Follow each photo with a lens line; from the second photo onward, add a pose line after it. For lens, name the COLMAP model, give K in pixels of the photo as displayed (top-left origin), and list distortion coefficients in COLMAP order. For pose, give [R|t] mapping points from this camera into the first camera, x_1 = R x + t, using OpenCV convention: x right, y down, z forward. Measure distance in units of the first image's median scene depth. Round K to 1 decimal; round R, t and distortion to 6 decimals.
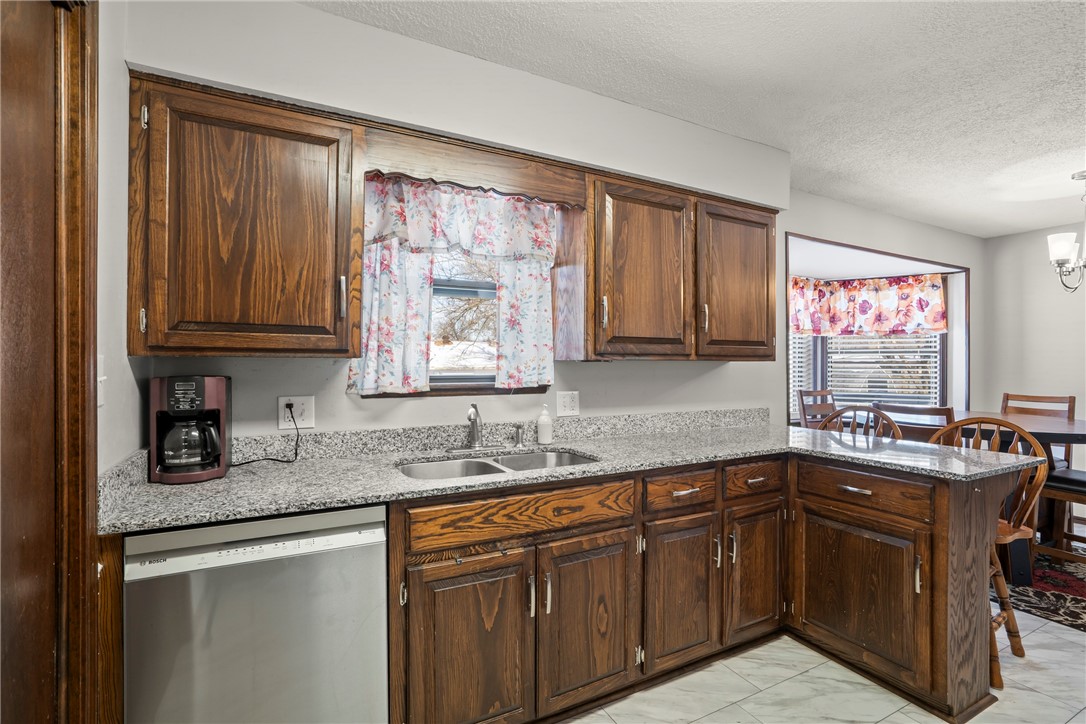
lens RADIAL K [[501.2, 0, 551.0], [0, 501.2, 366.0], [0, 0, 1]] dist [-0.000708, 0.000844]
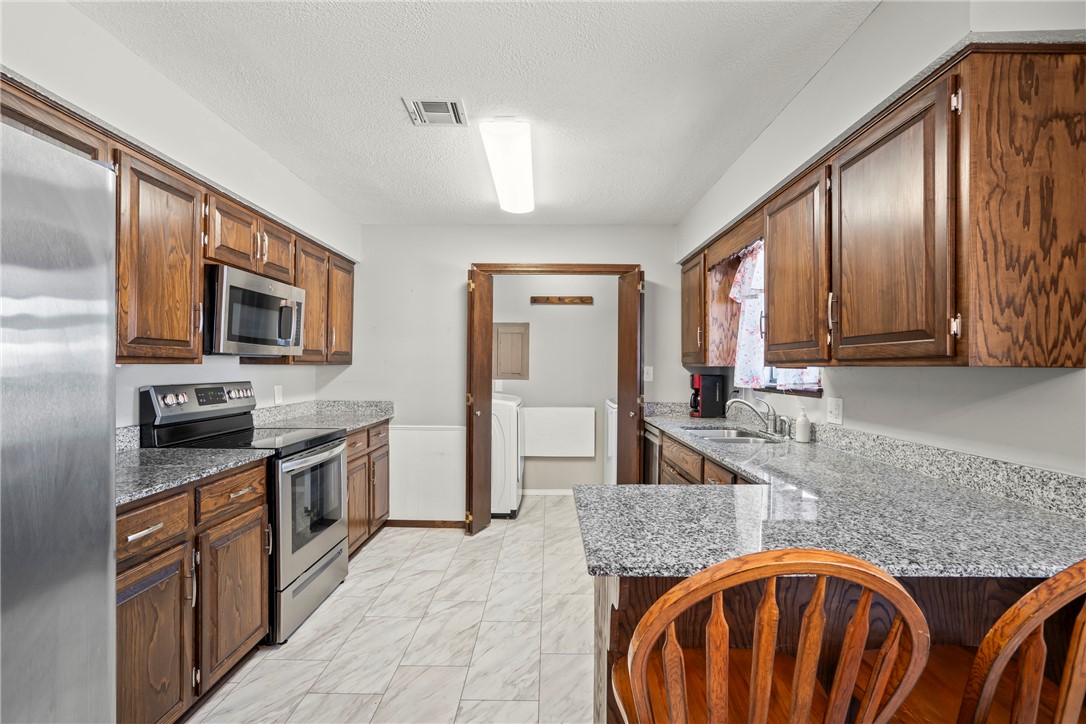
lens RADIAL K [[501.2, 0, 551.0], [0, 501.2, 366.0], [0, 0, 1]] dist [-0.000708, 0.000844]
pose [[-0.468321, -0.005507, -0.883541, 0.625616], [-0.010217, 0.999947, -0.000817, -0.003200], [0.883499, 0.008645, -0.468352, 0.522110]]
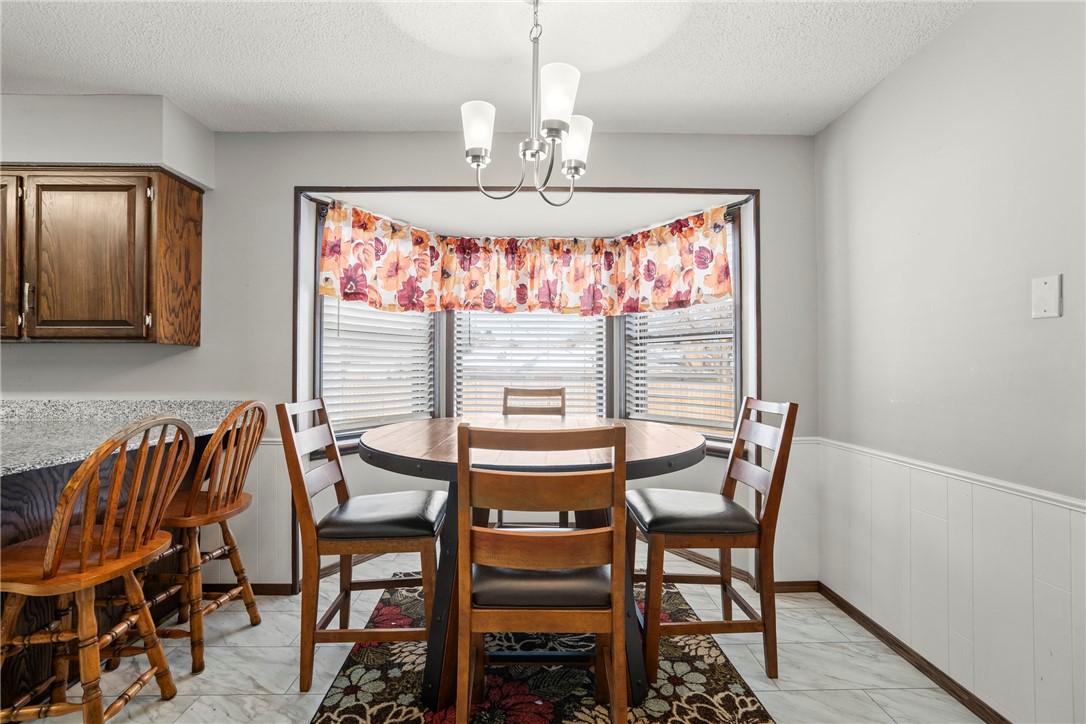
lens RADIAL K [[500.3, 0, 540.0], [0, 500.3, 363.3], [0, 0, 1]] dist [-0.045438, 0.023112]
pose [[0.884615, -0.006811, -0.466272, 0.842427], [-0.001263, 0.999855, -0.017003, 0.022736], [0.466320, 0.015630, 0.884478, 0.340014]]
